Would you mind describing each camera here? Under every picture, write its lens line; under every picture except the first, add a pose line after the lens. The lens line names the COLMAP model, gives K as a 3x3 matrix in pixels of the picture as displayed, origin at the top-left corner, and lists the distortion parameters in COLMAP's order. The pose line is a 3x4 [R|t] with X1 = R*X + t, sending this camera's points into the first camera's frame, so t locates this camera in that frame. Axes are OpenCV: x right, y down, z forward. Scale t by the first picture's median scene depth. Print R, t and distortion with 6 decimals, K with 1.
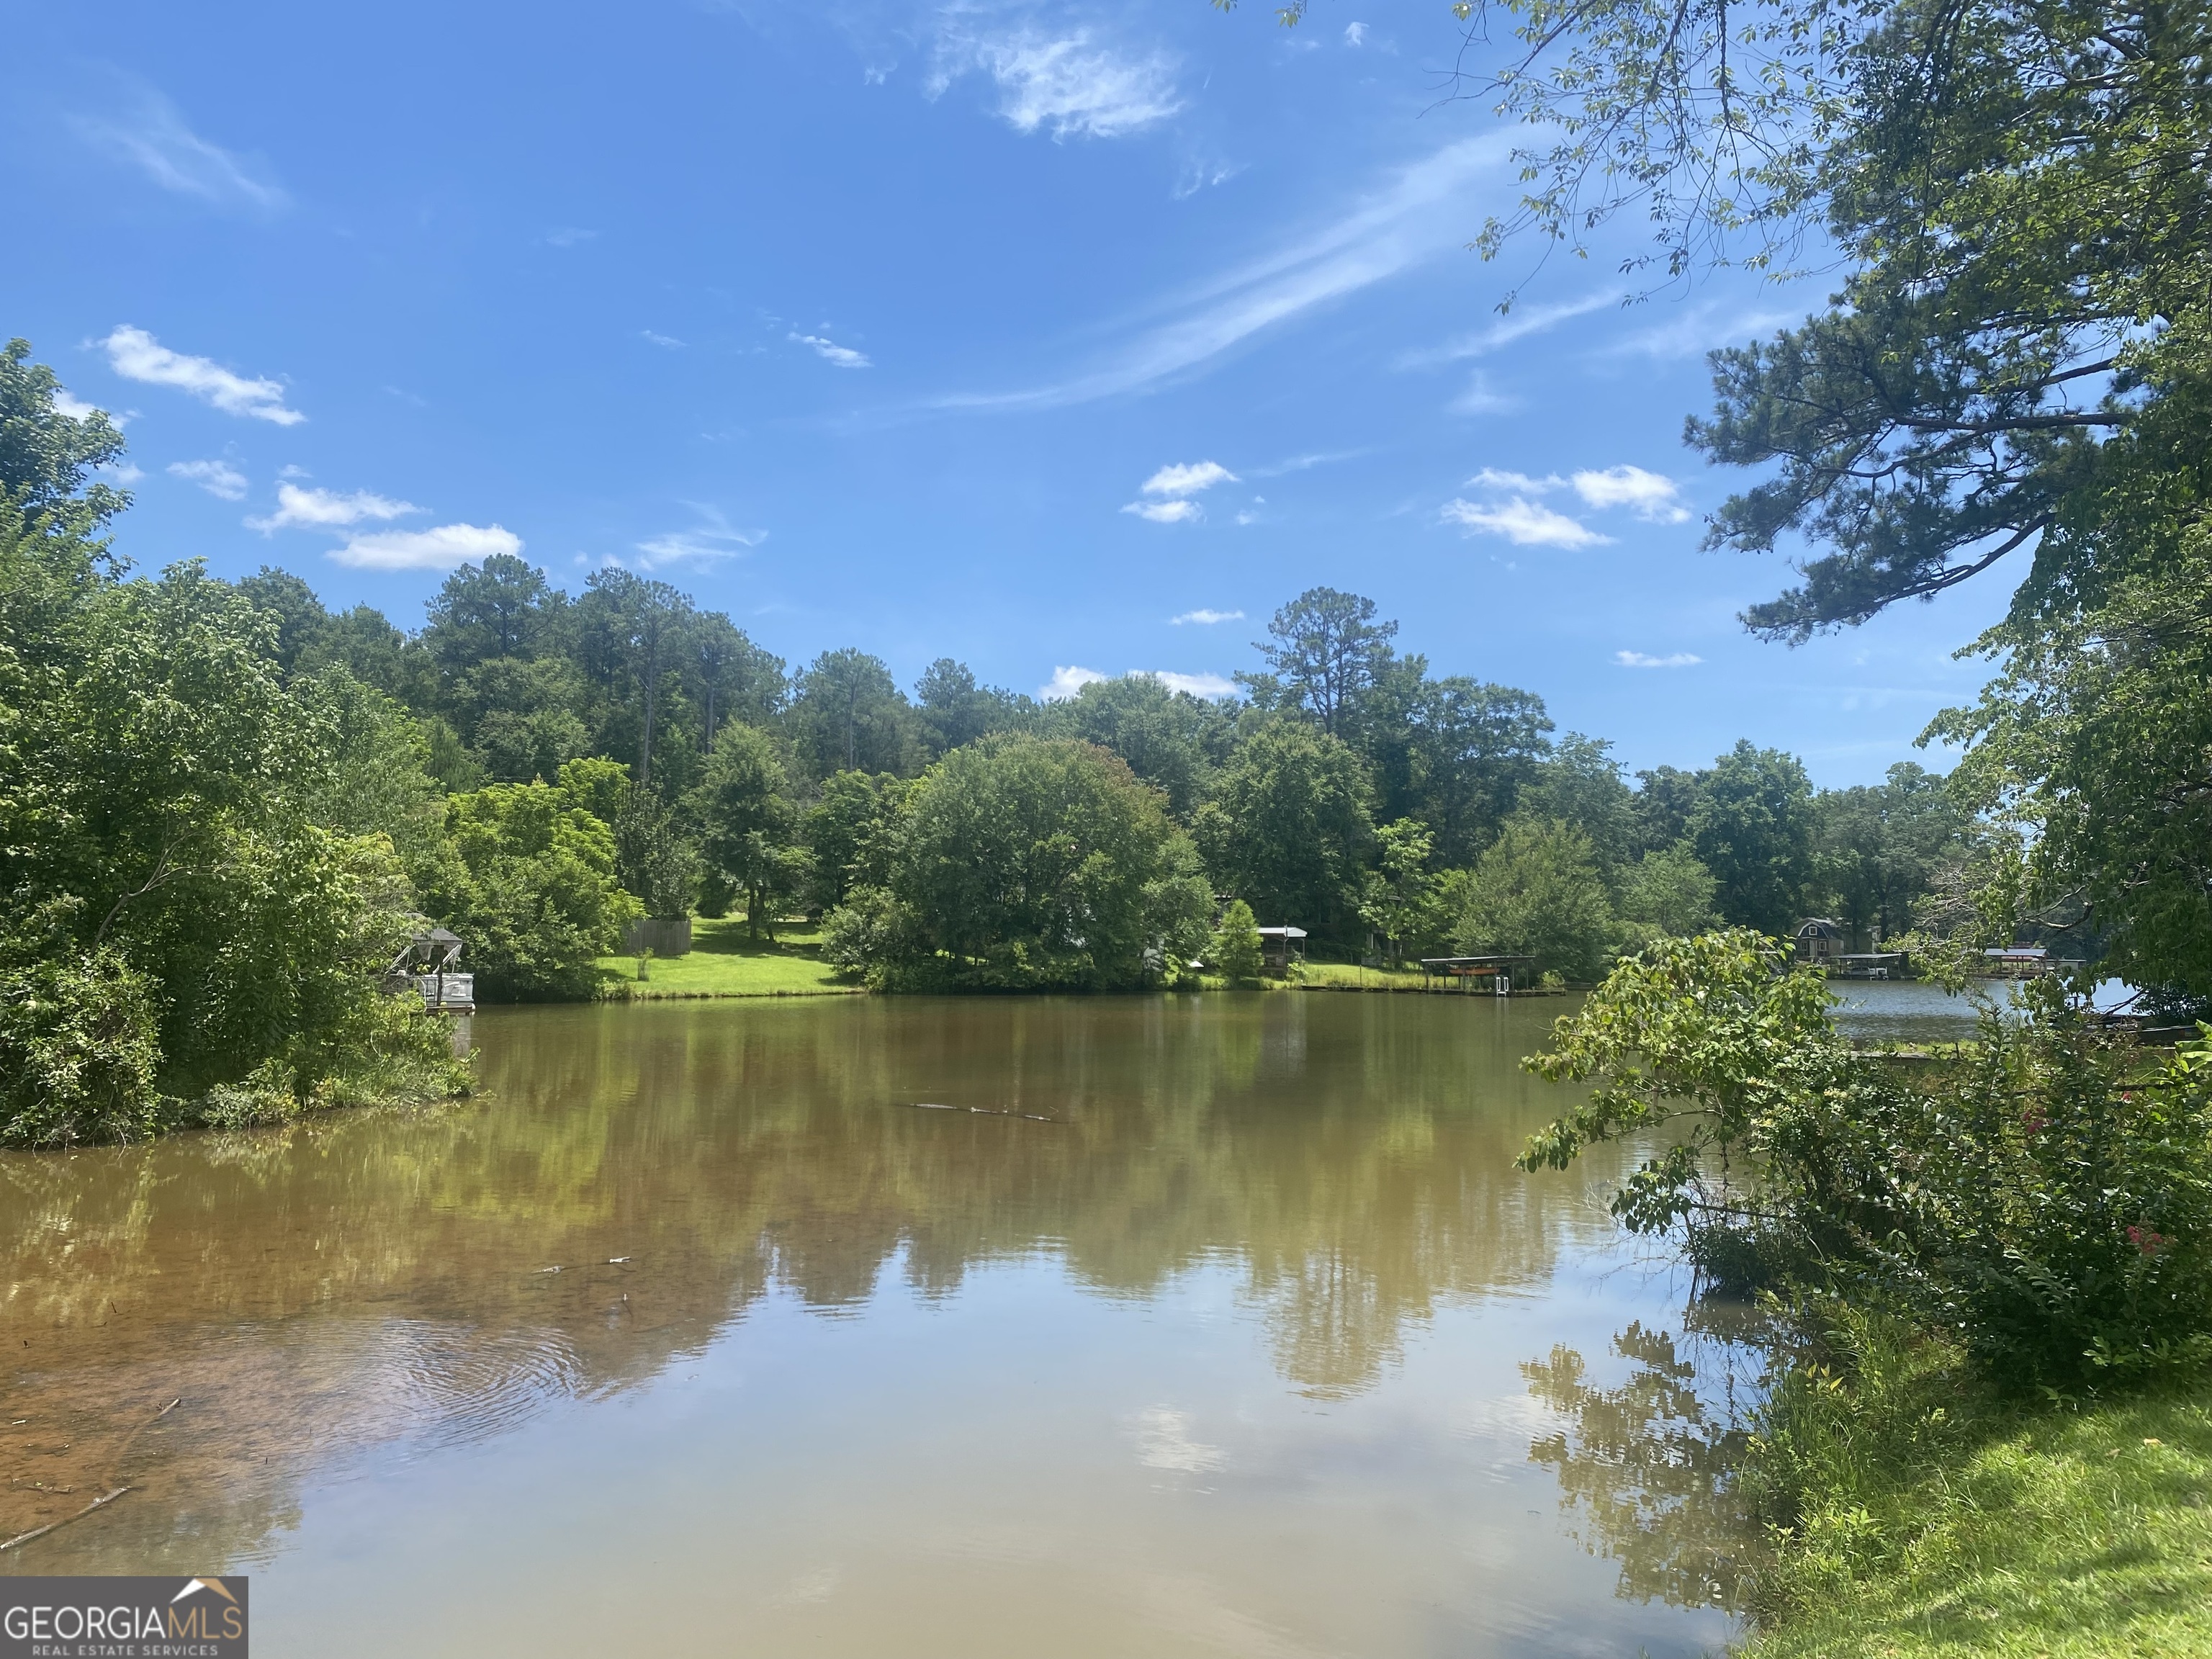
lens RADIAL K [[1713.6, 0, 1106.0], [0, 1713.6, 829.5], [0, 0, 1]] dist [0.111886, -0.147917]
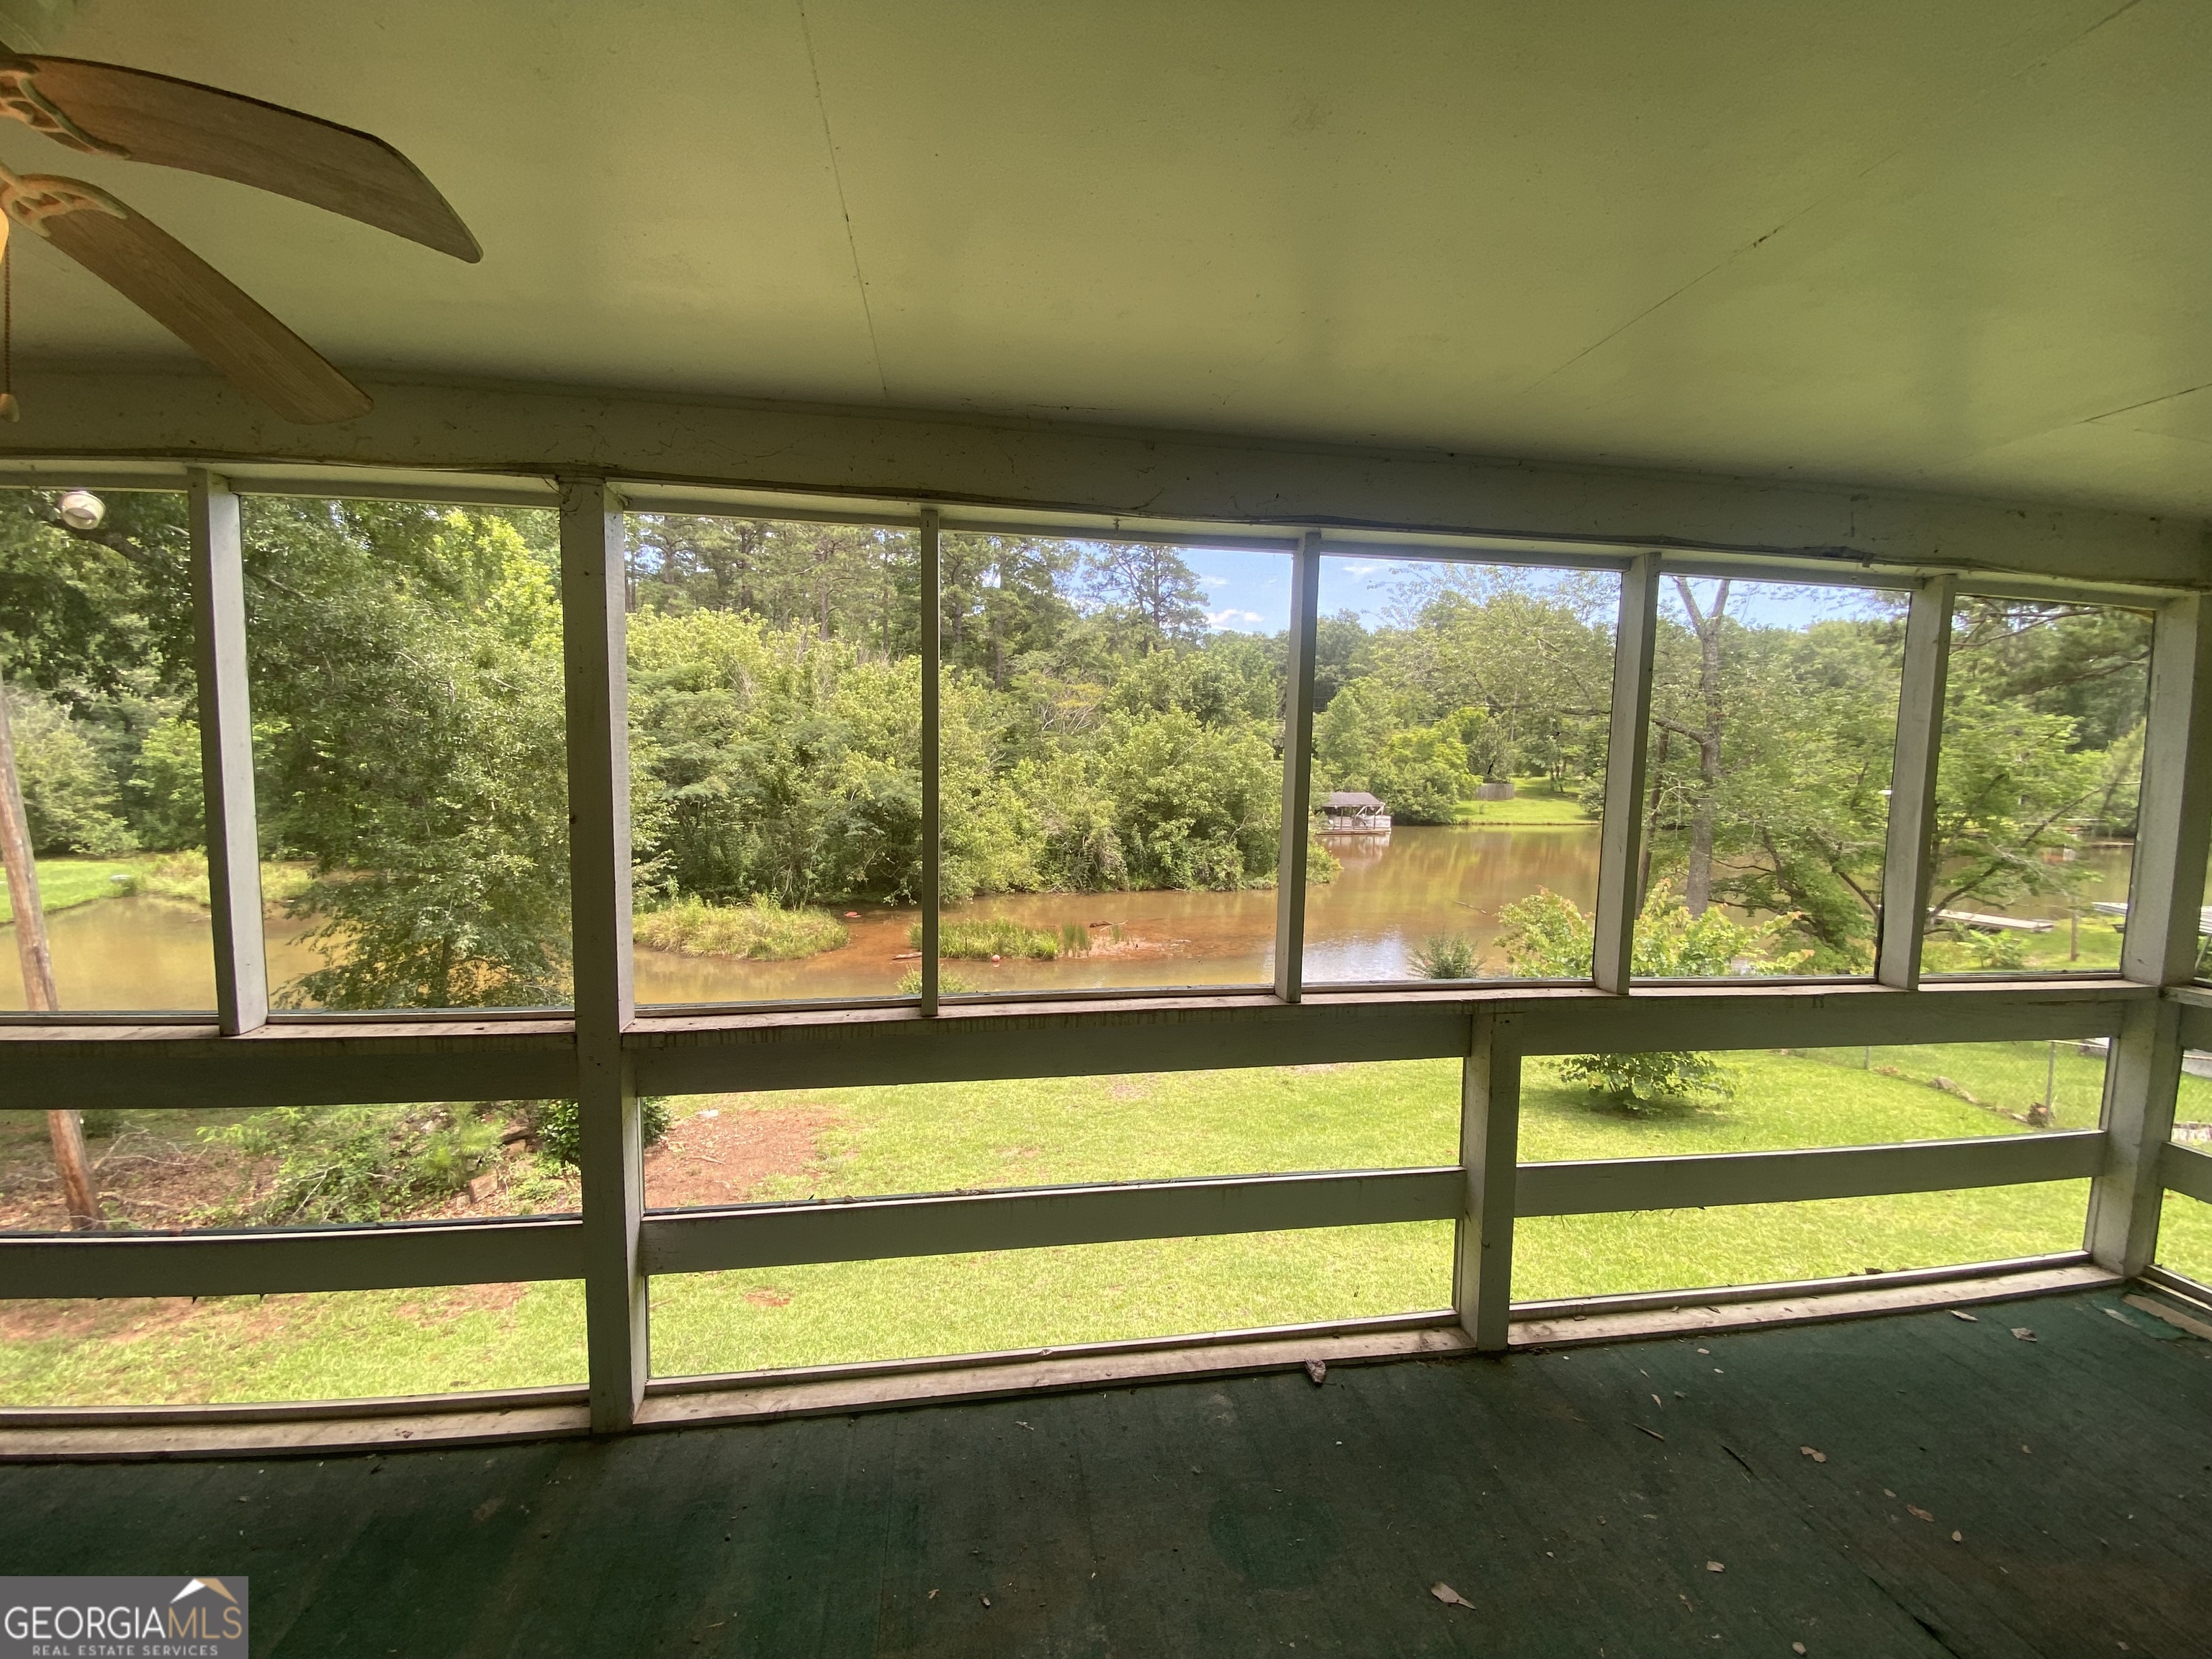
lens RADIAL K [[893.2, 0, 1099.9], [0, 893.2, 826.5], [0, 0, 1]] dist [0.023628, -0.020031]
pose [[0.735290, 0.056435, -0.675399, 0.230458], [0.039546, 0.991257, 0.125880, -0.093812], [0.676598, -0.119267, 0.726629, -0.257325]]
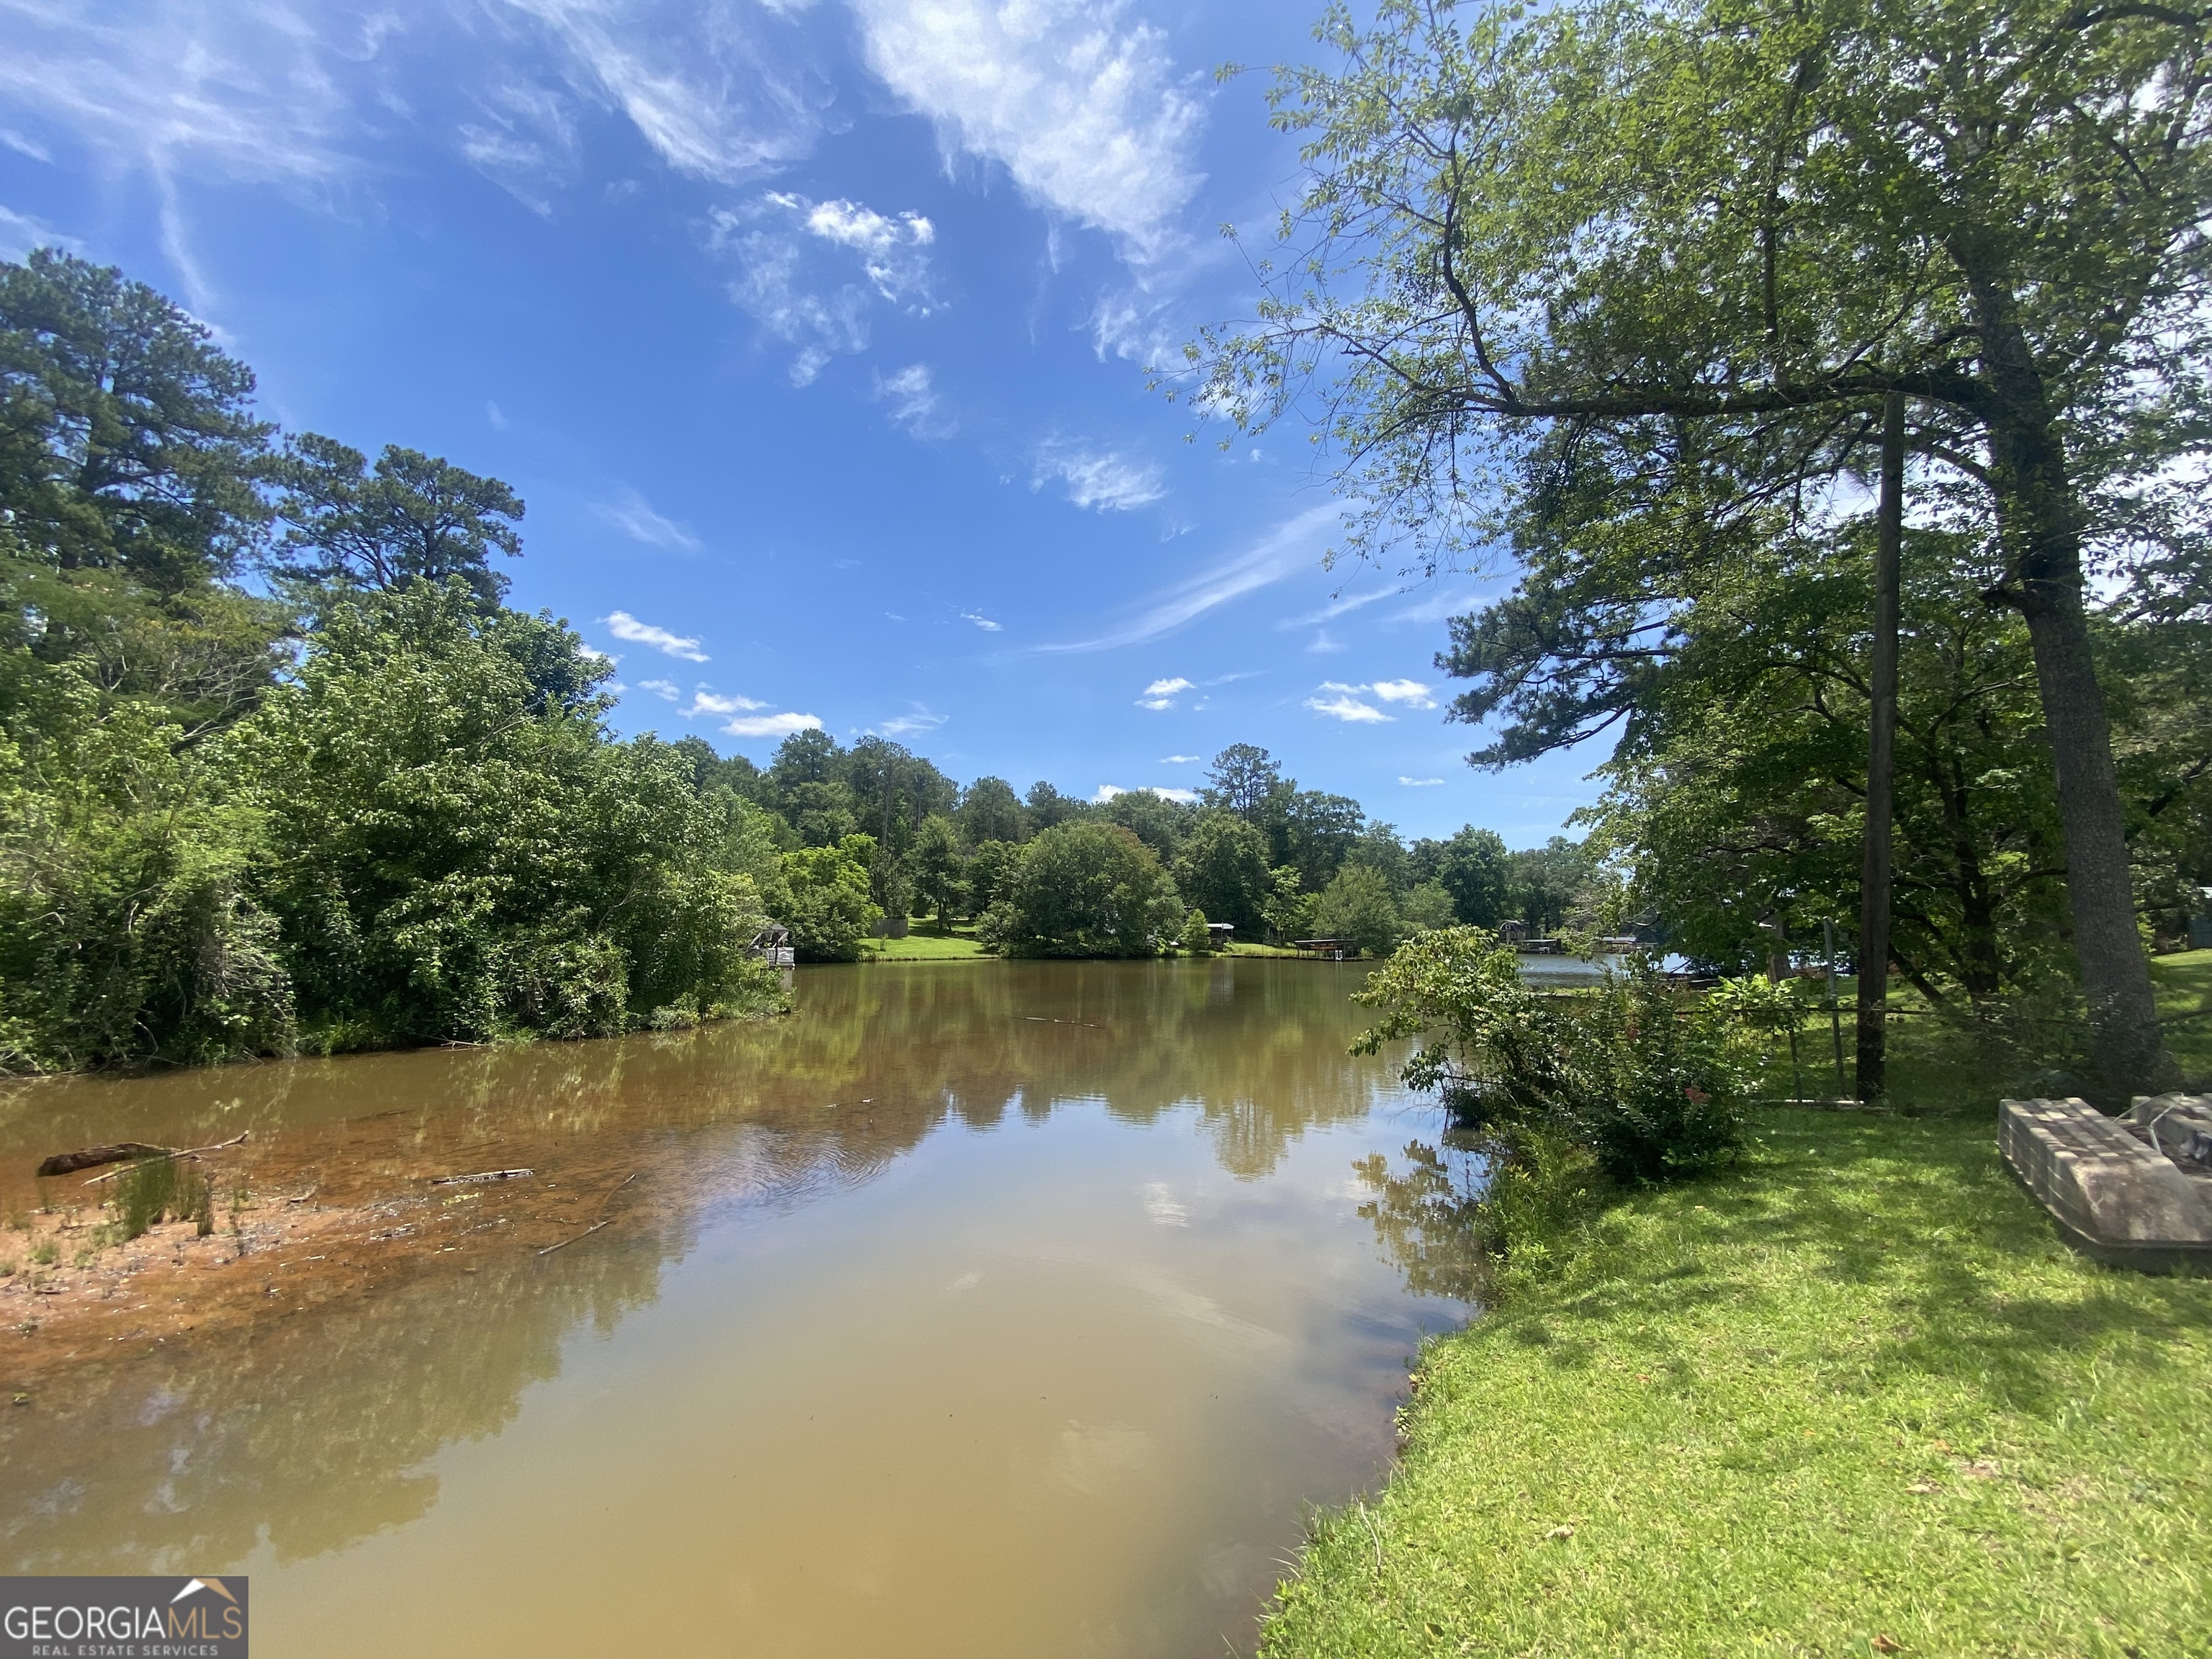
lens RADIAL K [[893.2, 0, 1099.9], [0, 893.2, 826.5], [0, 0, 1]] dist [0.023628, -0.020031]
pose [[0.999568, -0.001182, -0.029378, -0.000330], [-0.000271, 0.998778, -0.049414, -0.001113], [0.029401, 0.049401, 0.998346, 0.026660]]
